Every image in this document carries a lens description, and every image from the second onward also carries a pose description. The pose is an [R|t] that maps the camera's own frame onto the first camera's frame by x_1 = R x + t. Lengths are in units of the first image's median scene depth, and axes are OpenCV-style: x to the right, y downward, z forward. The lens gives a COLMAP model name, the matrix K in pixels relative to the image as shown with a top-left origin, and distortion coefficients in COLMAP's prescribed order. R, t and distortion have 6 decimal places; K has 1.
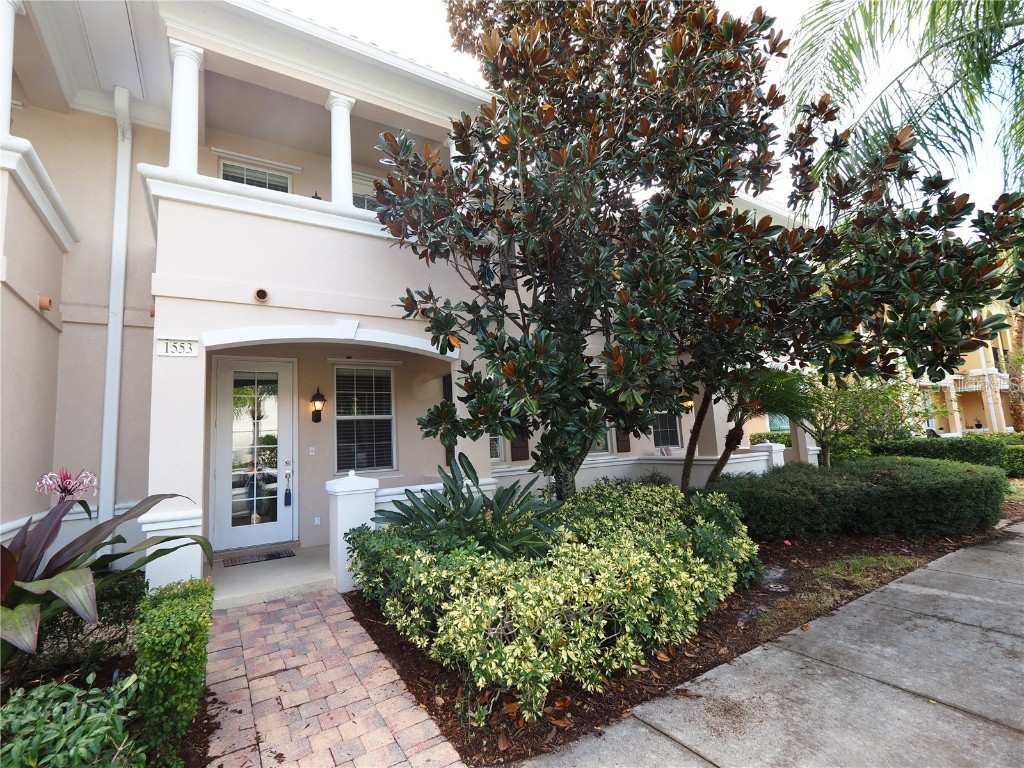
lens RADIAL K [[471.8, 0, 512.0], [0, 471.8, 384.0], [0, 0, 1]] dist [-0.009874, 0.001064]
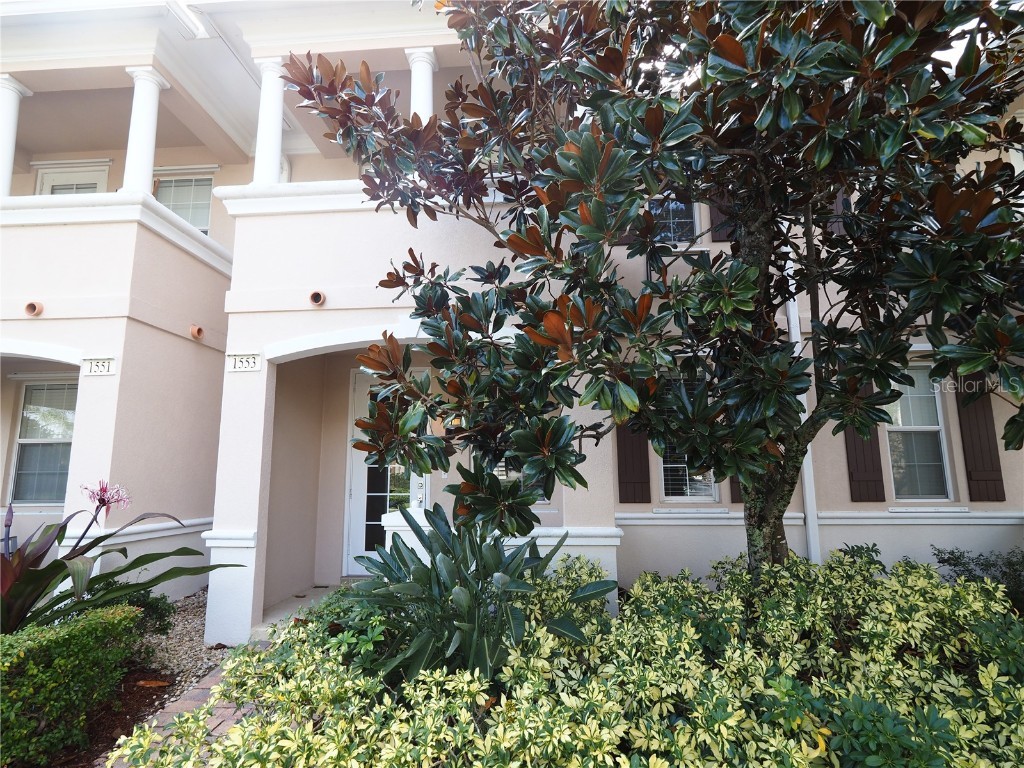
lens RADIAL K [[607.1, 0, 512.6], [0, 607.1, 360.3], [0, 0, 1]] dist [-0.001334, -0.000803]
pose [[0.811054, -0.065074, -0.581341, 0.464099], [0.040114, 0.997641, -0.055709, 0.010999], [0.583595, 0.021863, 0.811751, 0.281428]]
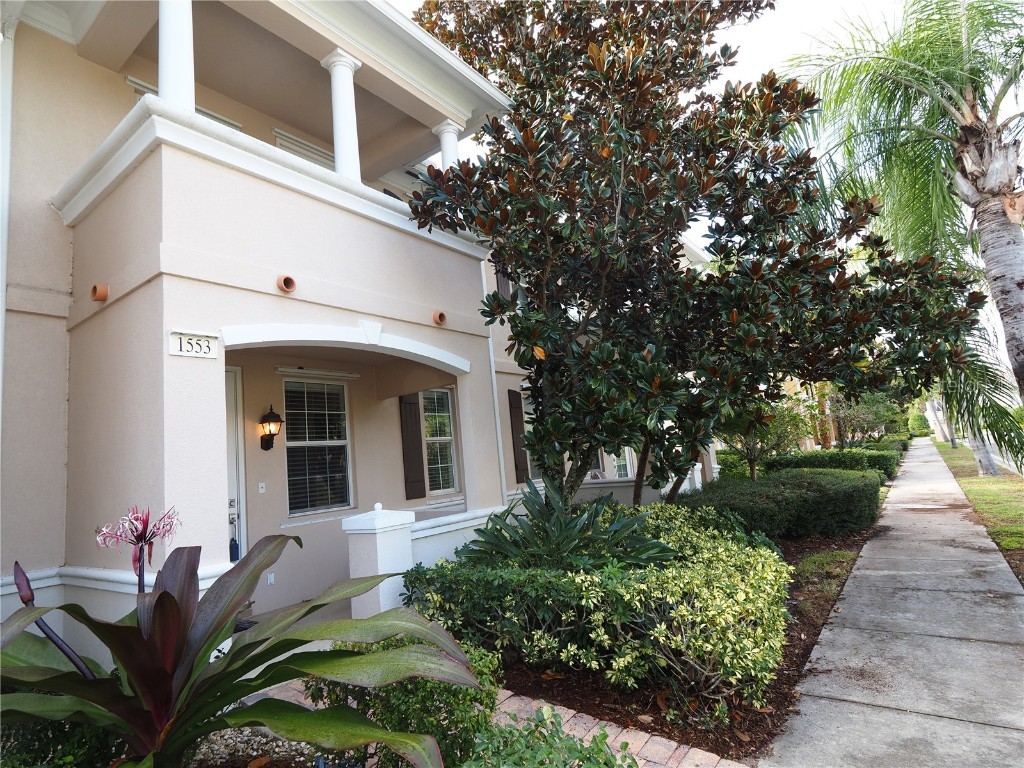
lens RADIAL K [[547.7, 0, 512.0], [0, 547.7, 384.0], [0, 0, 1]] dist [0.001605, -0.000348]
pose [[0.929586, 0.019021, 0.368113, -0.535138], [-0.000042, 0.998673, -0.051498, 0.027127], [-0.368604, 0.047856, 0.928354, 0.011705]]
